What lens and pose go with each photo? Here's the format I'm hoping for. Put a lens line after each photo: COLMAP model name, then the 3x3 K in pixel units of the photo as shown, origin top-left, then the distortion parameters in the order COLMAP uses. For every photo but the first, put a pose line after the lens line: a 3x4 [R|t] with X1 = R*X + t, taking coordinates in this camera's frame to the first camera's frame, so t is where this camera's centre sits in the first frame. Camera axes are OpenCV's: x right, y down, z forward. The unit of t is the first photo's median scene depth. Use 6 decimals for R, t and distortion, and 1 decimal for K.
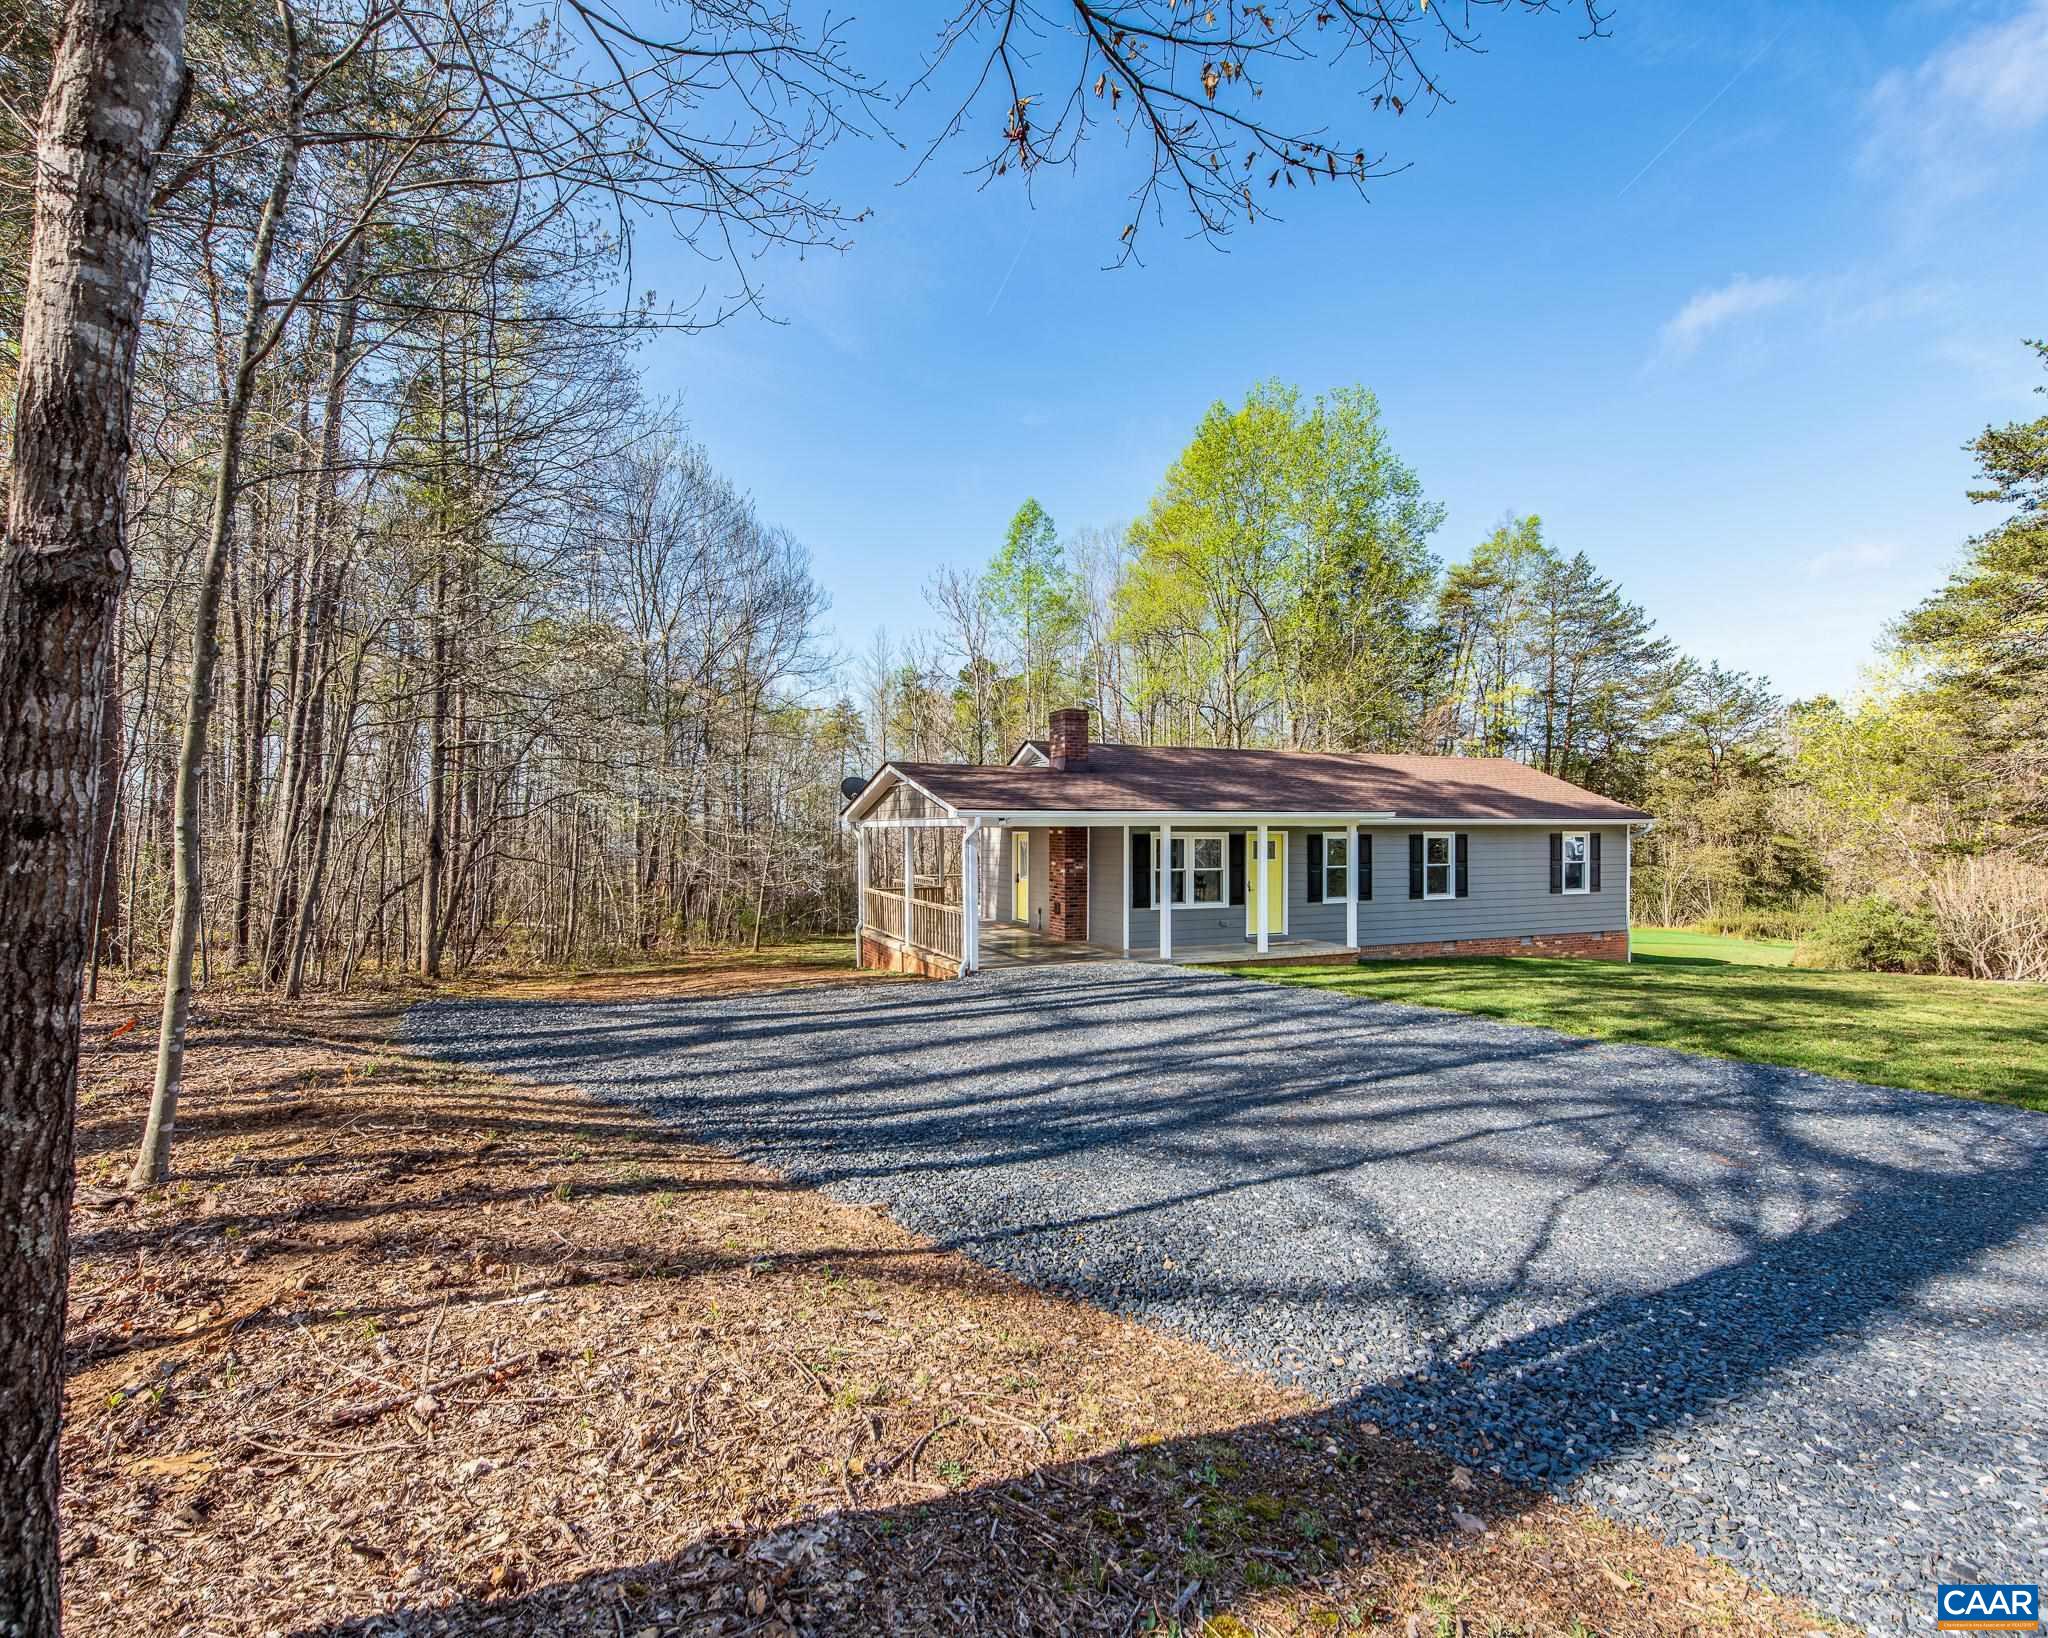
lens RADIAL K [[958.2, 0, 1015.9], [0, 958.2, 833.2], [0, 0, 1]] dist [0.020600, -0.009208]
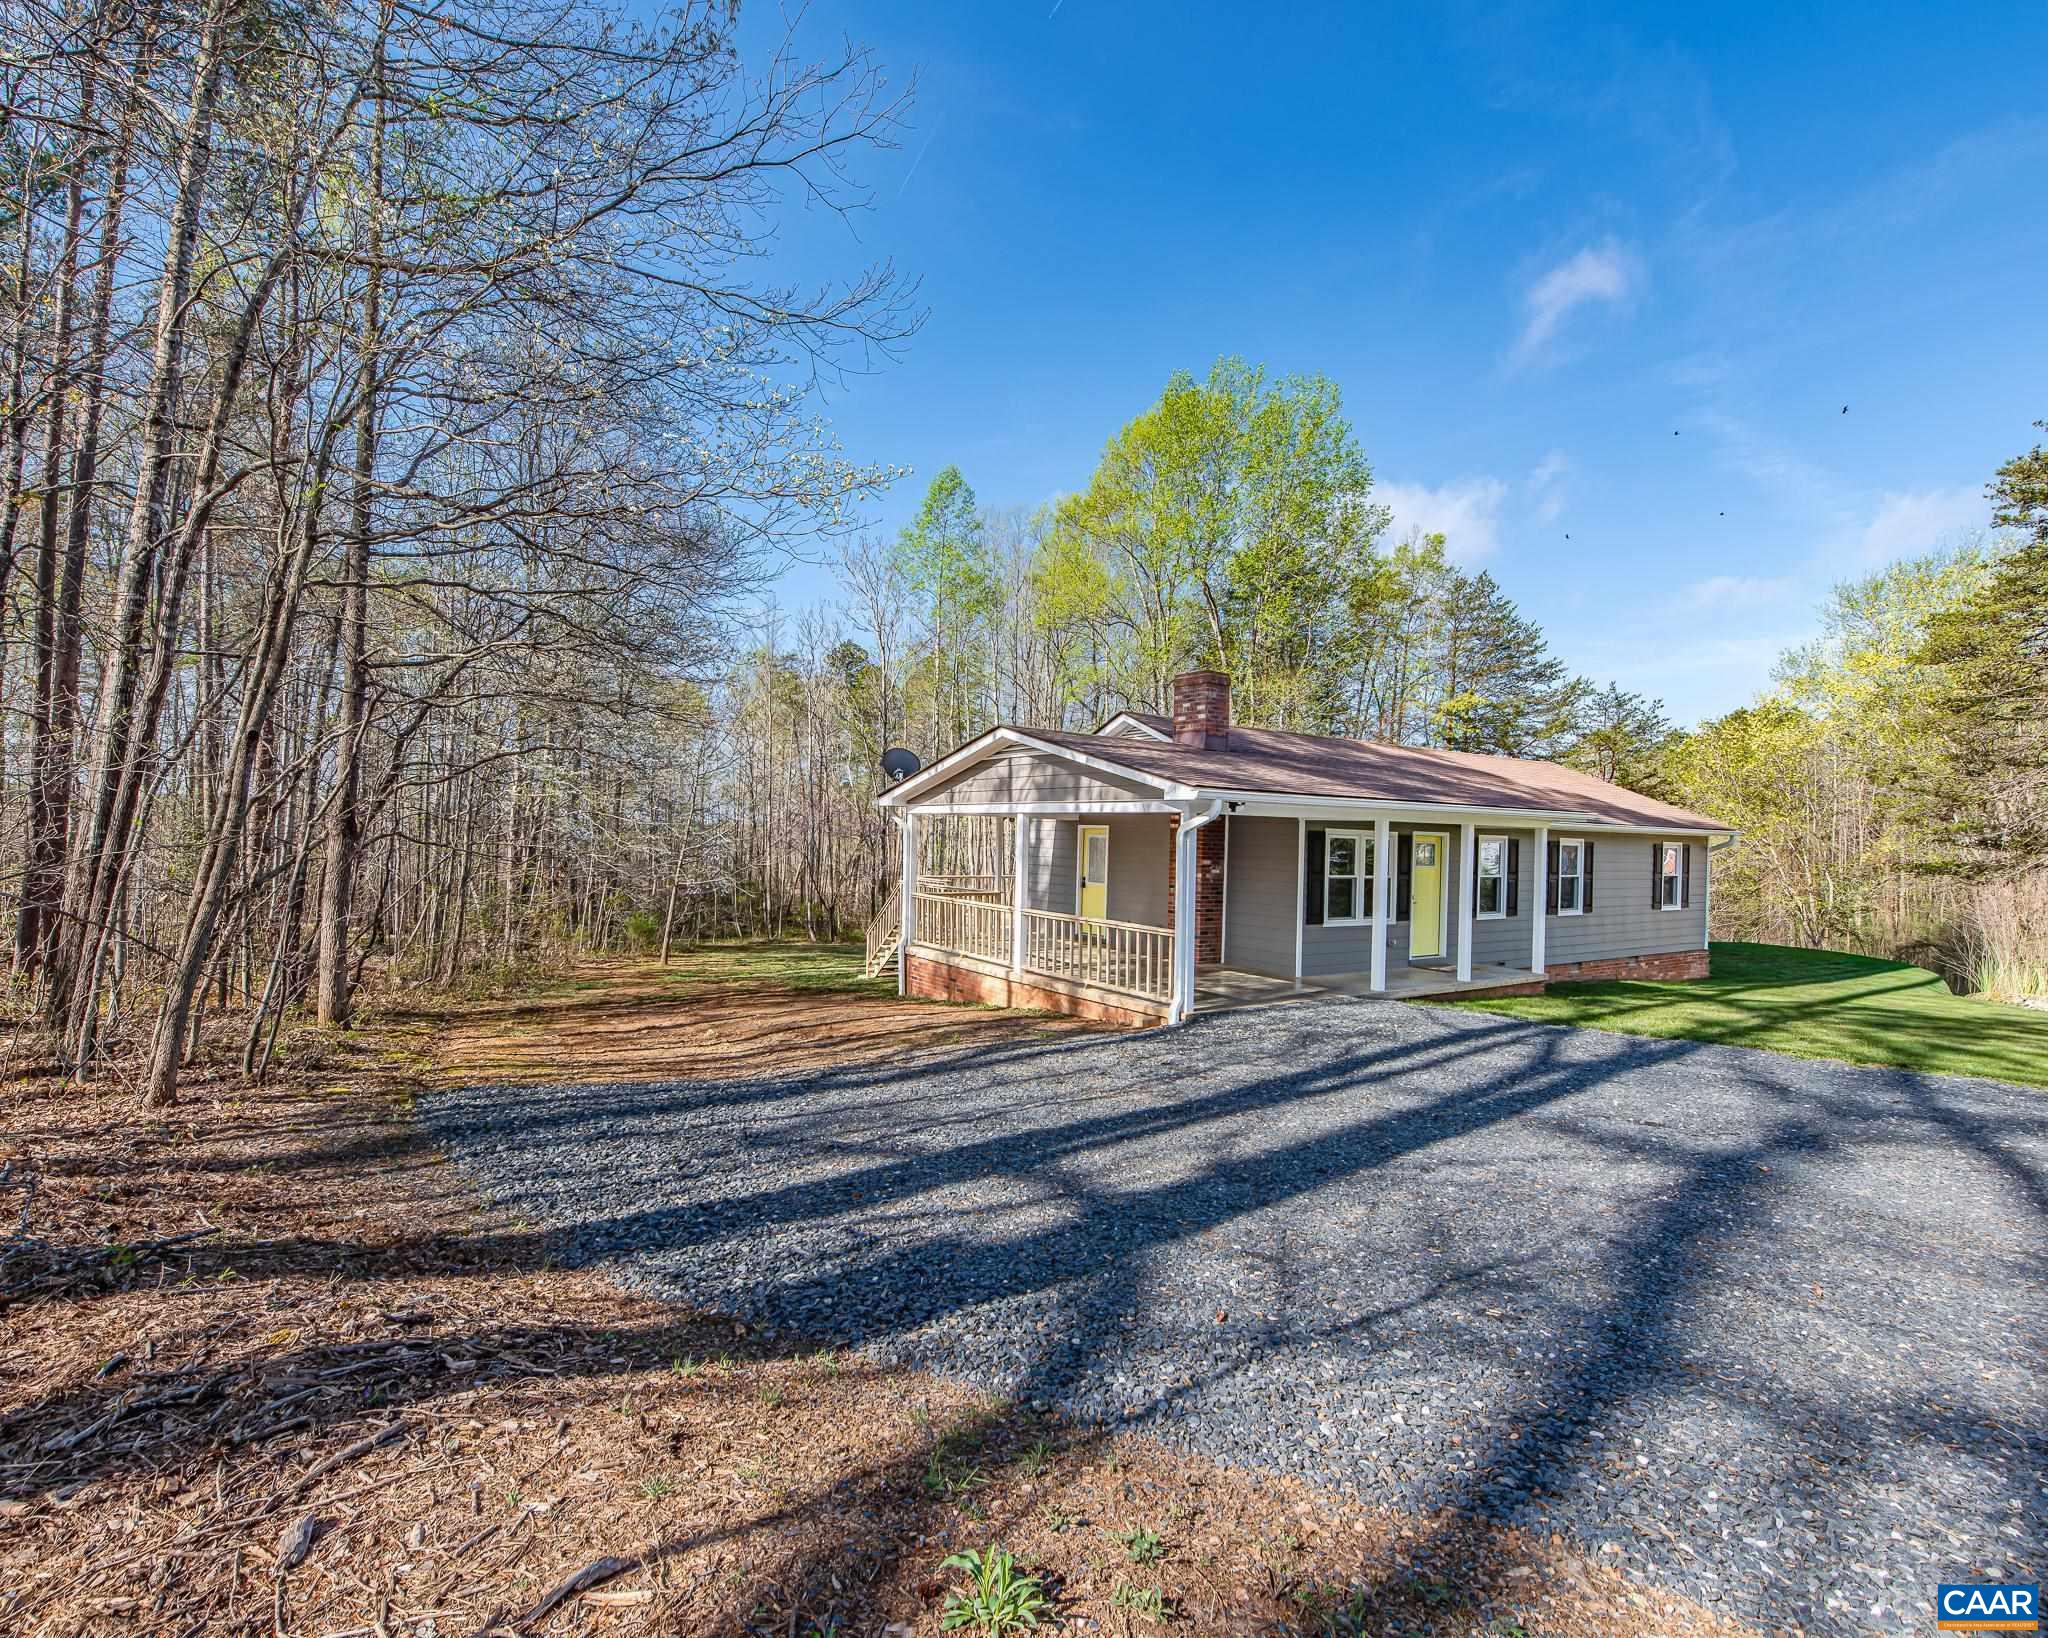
lens RADIAL K [[958.2, 0, 1015.9], [0, 958.2, 833.2], [0, 0, 1]] dist [0.020600, -0.009208]
pose [[0.981692, 0.025311, 0.188784, -0.121044], [-0.024739, 0.999679, -0.005389, 0.006166], [-0.188860, 0.000620, 0.982004, 0.128708]]
